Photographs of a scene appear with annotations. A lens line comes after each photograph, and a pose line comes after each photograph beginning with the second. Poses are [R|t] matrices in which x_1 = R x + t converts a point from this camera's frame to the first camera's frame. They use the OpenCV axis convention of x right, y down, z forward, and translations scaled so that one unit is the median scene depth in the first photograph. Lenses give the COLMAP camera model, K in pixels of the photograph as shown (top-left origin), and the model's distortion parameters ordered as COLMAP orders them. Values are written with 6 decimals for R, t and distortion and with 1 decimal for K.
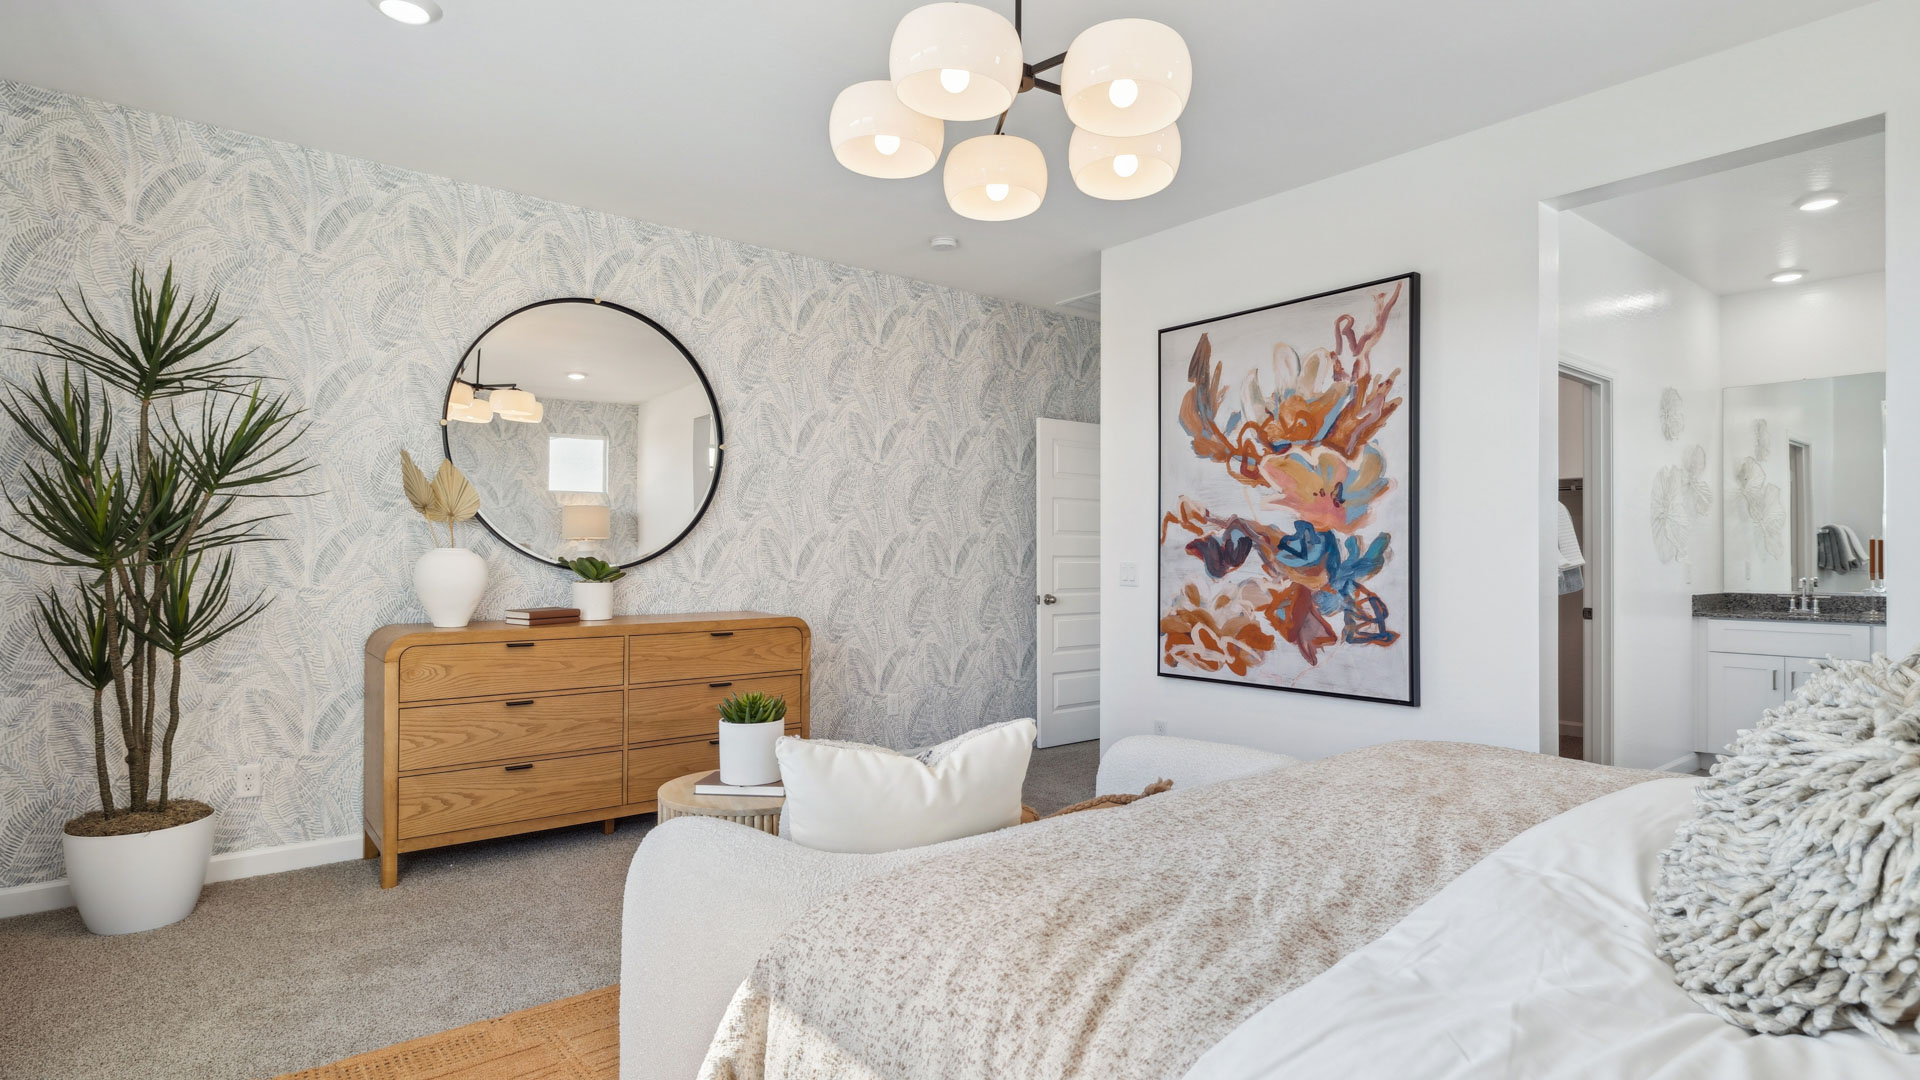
lens RADIAL K [[966.1, 0, 960.0], [0, 966.1, 552.8], [0, 0, 1]] dist [-0.003071, -0.000506]
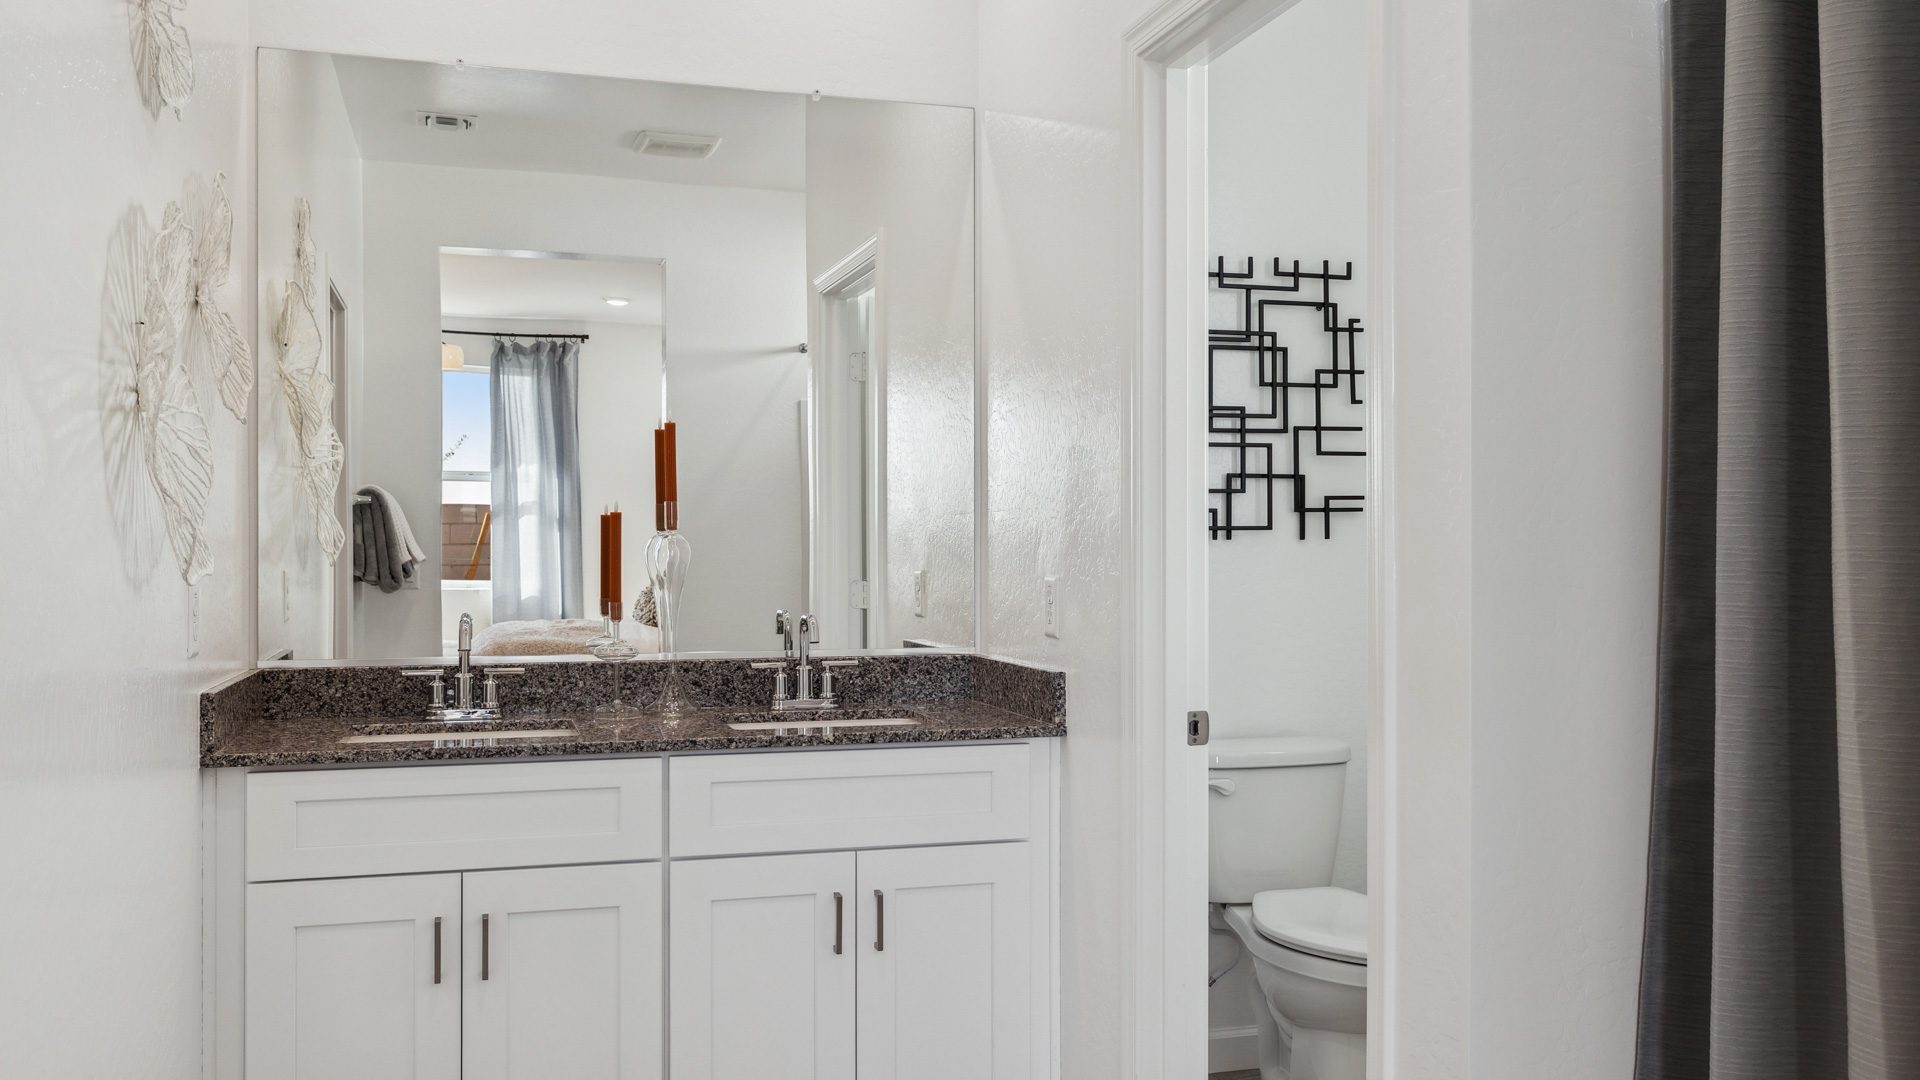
lens RADIAL K [[1605.9, 0, 960.0], [0, 1605.9, 540.0], [0, 0, 1]] dist [0.072996, -0.002247]
pose [[0.390837, 0.004305, 0.920450, 0.380377], [-0.001931, 0.999991, -0.003858, -0.001332], [-0.920458, -0.000270, 0.390841, 0.573068]]
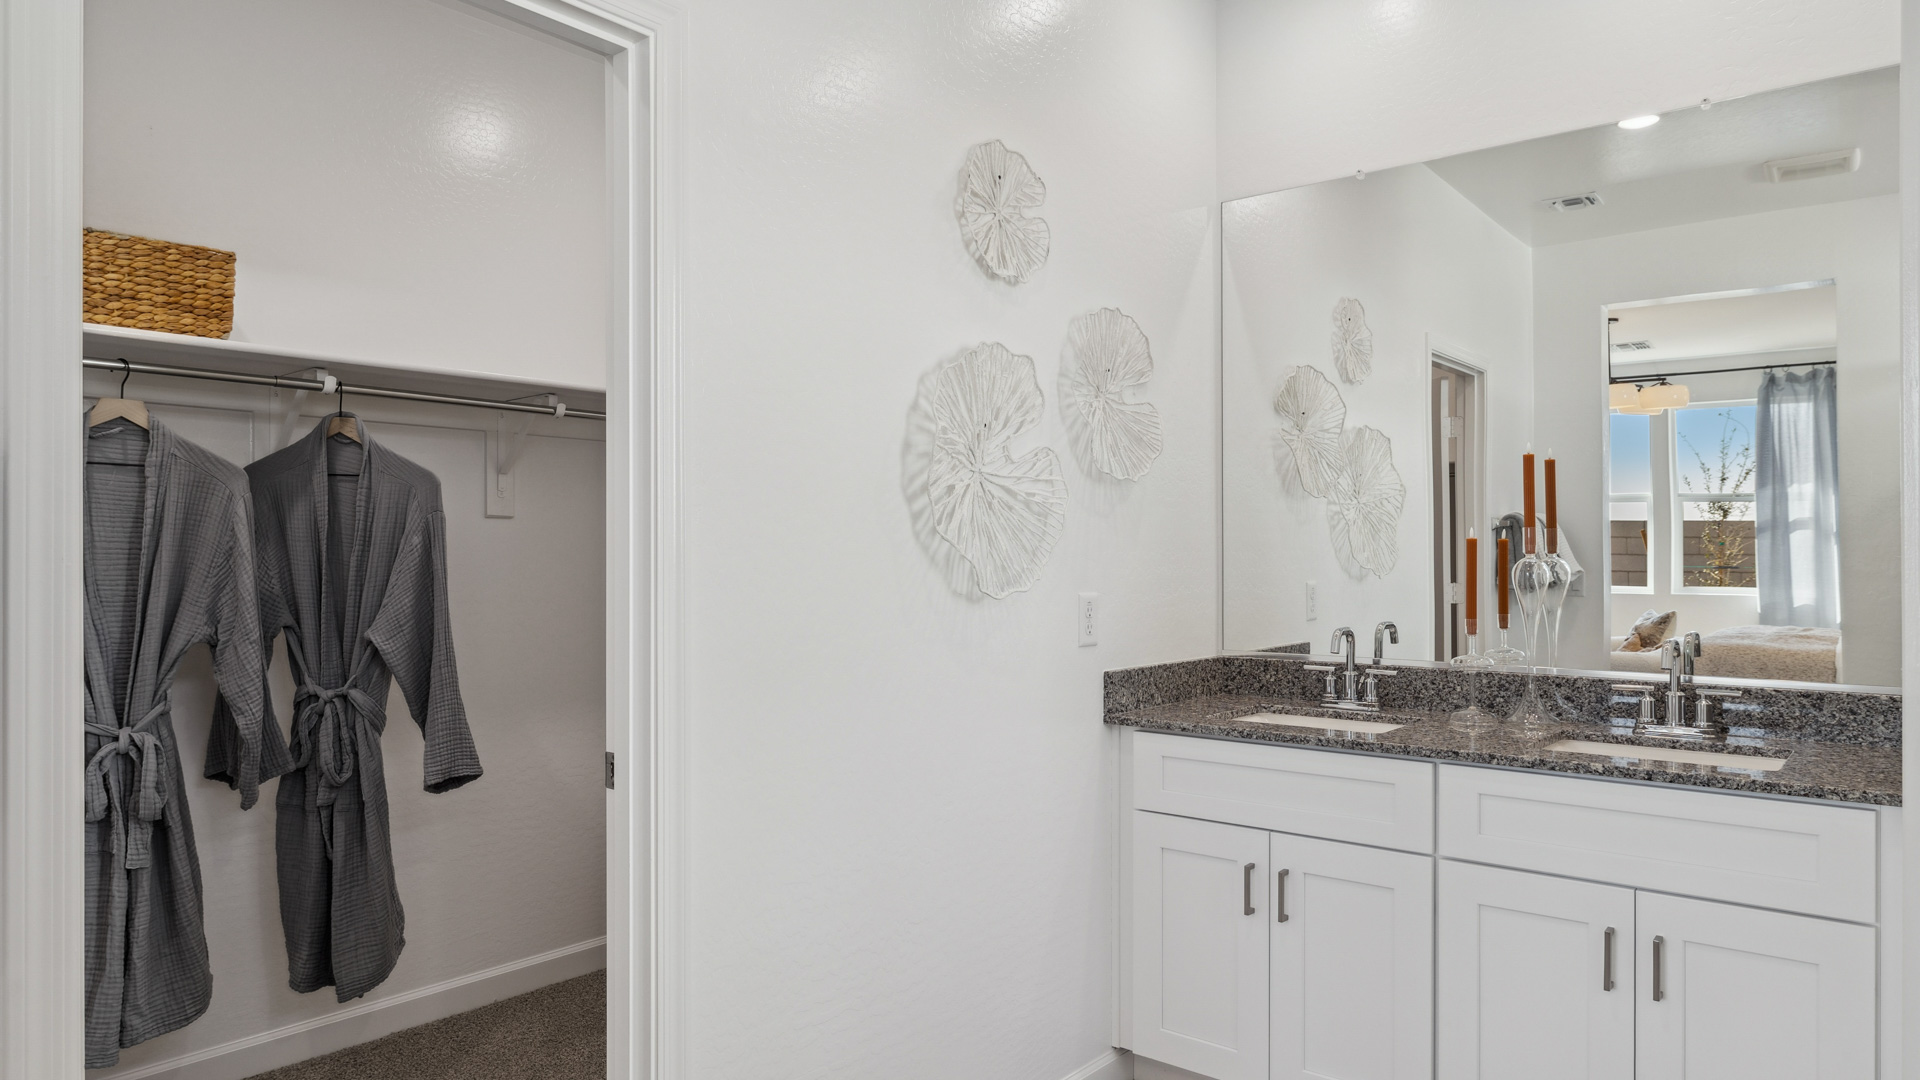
lens RADIAL K [[1207.5, 0, 965.0], [0, 1207.5, 549.7], [0, 0, 1]] dist [-0.002508, 0.022760]
pose [[0.977493, 0.000851, 0.210965, 0.567882], [-0.000189, 0.999995, -0.003155, -0.006586], [-0.210966, 0.003044, 0.977489, 0.485464]]
